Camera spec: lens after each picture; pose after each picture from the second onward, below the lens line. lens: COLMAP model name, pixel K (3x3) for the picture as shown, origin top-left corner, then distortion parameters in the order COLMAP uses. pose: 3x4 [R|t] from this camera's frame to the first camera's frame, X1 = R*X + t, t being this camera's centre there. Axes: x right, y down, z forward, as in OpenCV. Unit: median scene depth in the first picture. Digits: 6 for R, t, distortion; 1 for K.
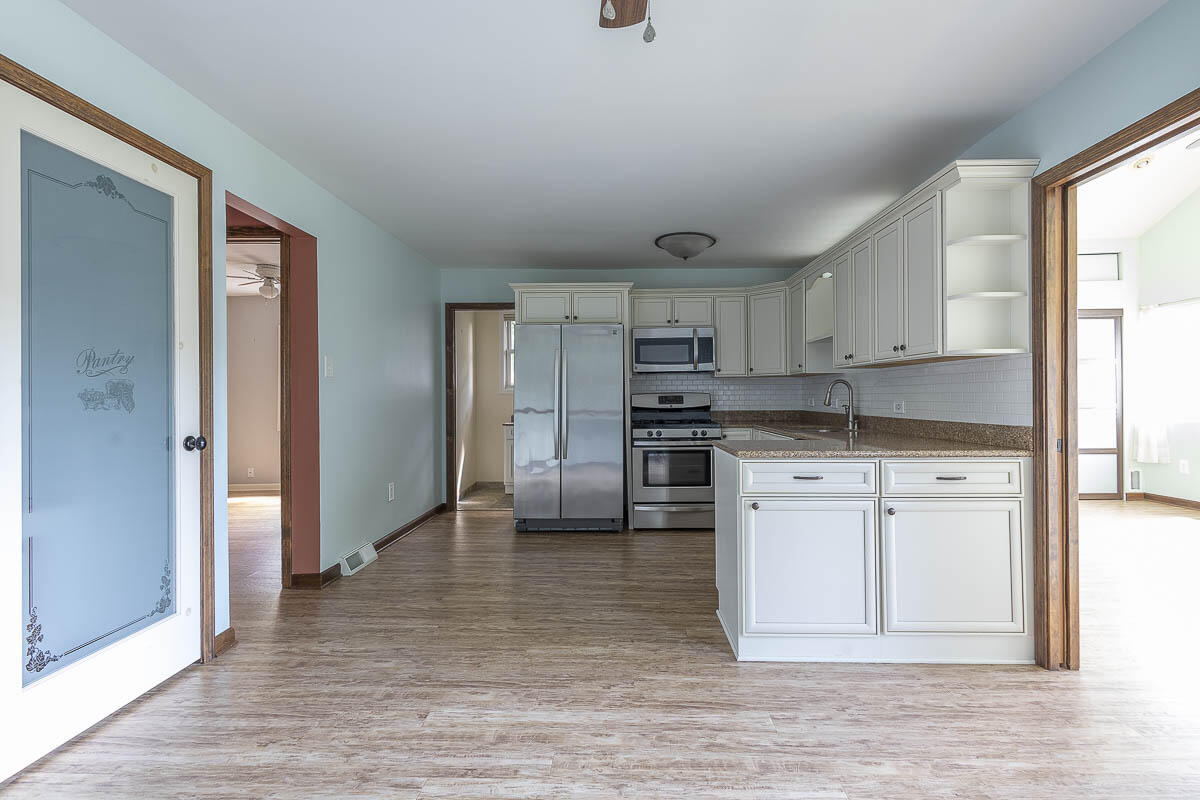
lens RADIAL K [[559.7, 0, 603.3], [0, 559.7, 391.8], [0, 0, 1]] dist [0.004791, -0.000258]
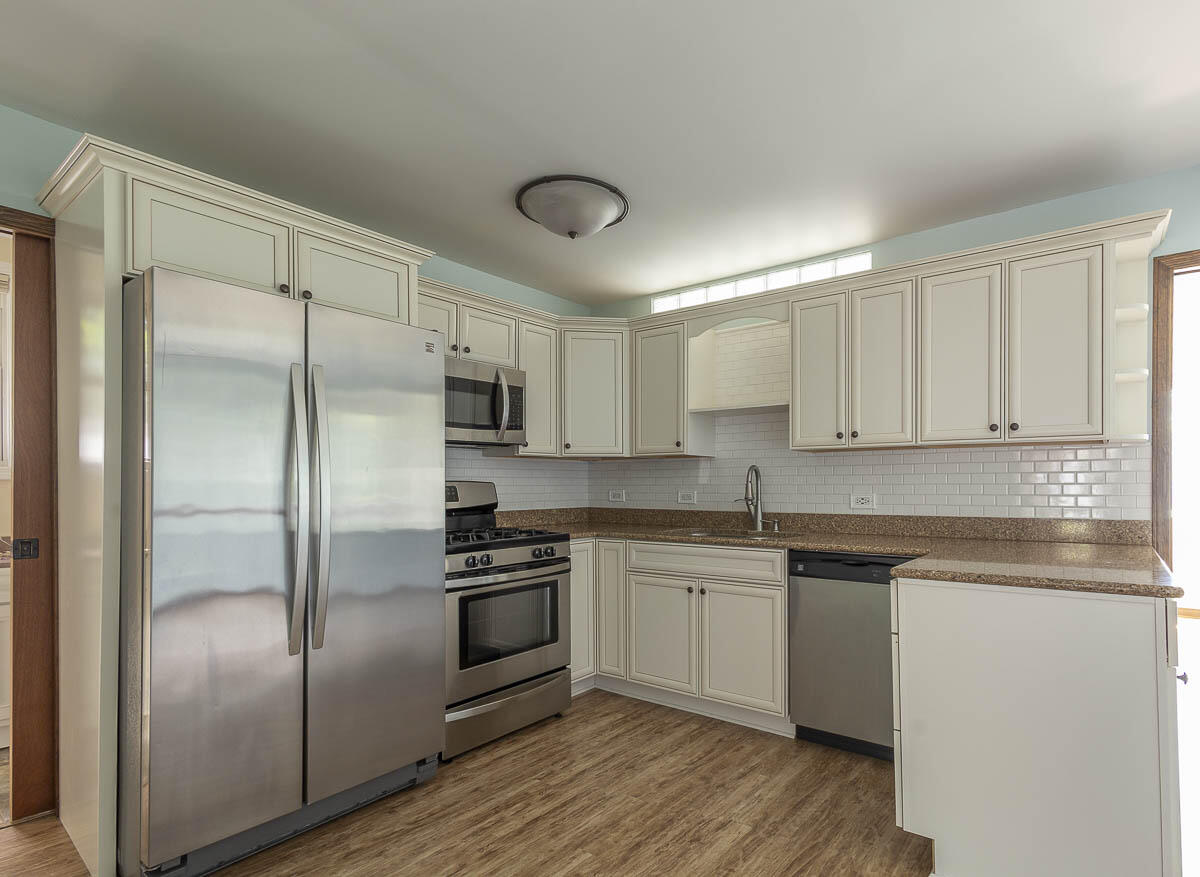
lens RADIAL K [[625.7, 0, 654.7], [0, 625.7, 484.6], [0, 0, 1]] dist [0.003331, 0.001095]
pose [[0.565530, 0.003878, 0.824718, -0.572506], [-0.006859, 0.999976, 0.000001, 0.007959], [-0.824699, -0.005657, 0.565544, 1.085571]]
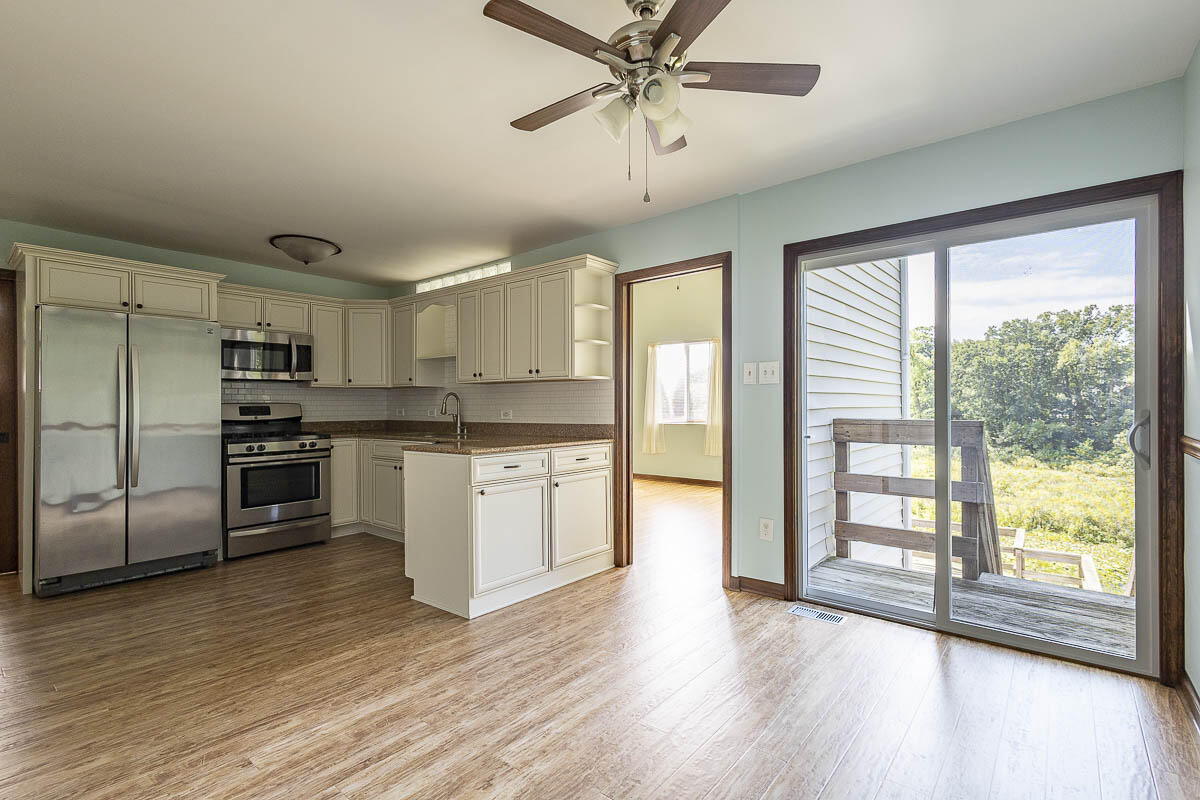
lens RADIAL K [[564.1, 0, 606.0], [0, 564.1, 405.2], [0, 0, 1]] dist [0.002573, -0.000333]
pose [[0.609673, 0.002894, 0.792647, -0.564304], [-0.004475, 0.999990, -0.000209, 0.006512], [-0.792640, -0.003419, 0.609680, 0.004540]]
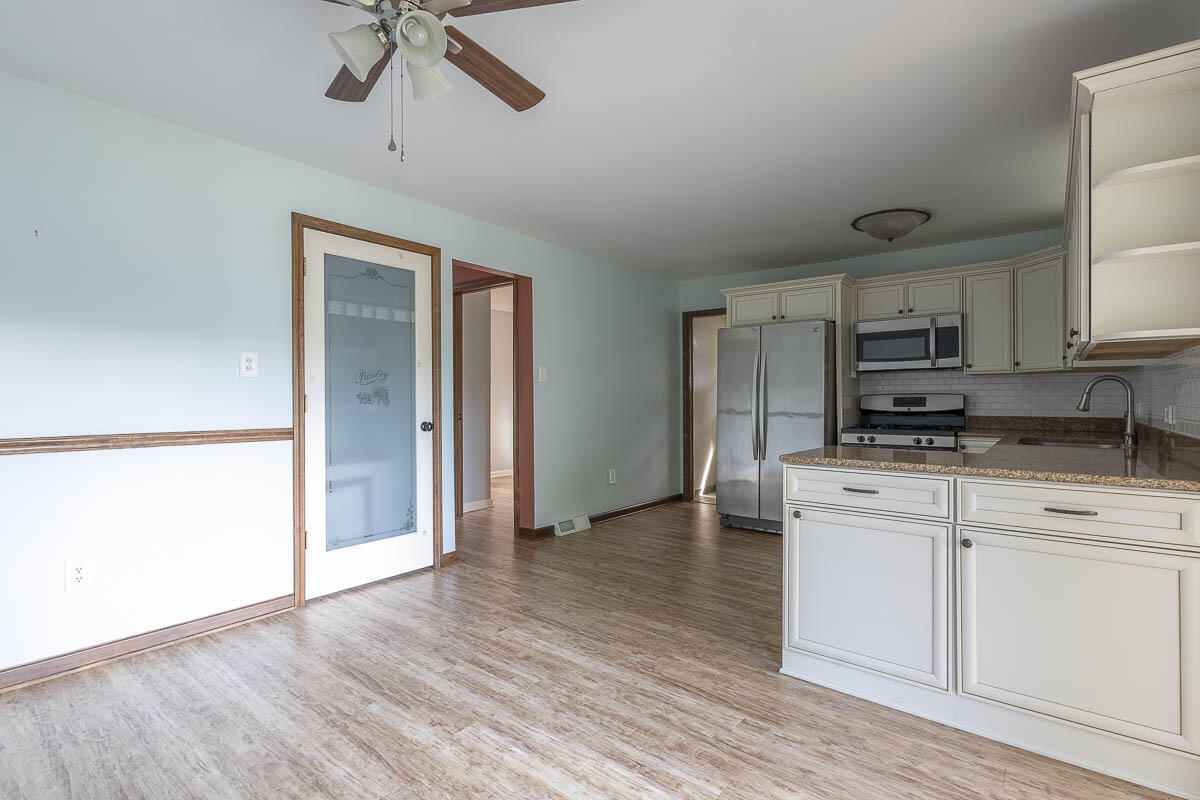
lens RADIAL K [[556.5, 0, 591.7], [0, 556.5, 398.0], [0, 0, 1]] dist [0.002269, -0.000200]
pose [[0.794808, 0.004260, -0.606847, 0.561729], [0.001978, 0.999952, 0.009610, -0.002033], [0.606858, -0.008838, 0.794761, 0.045473]]
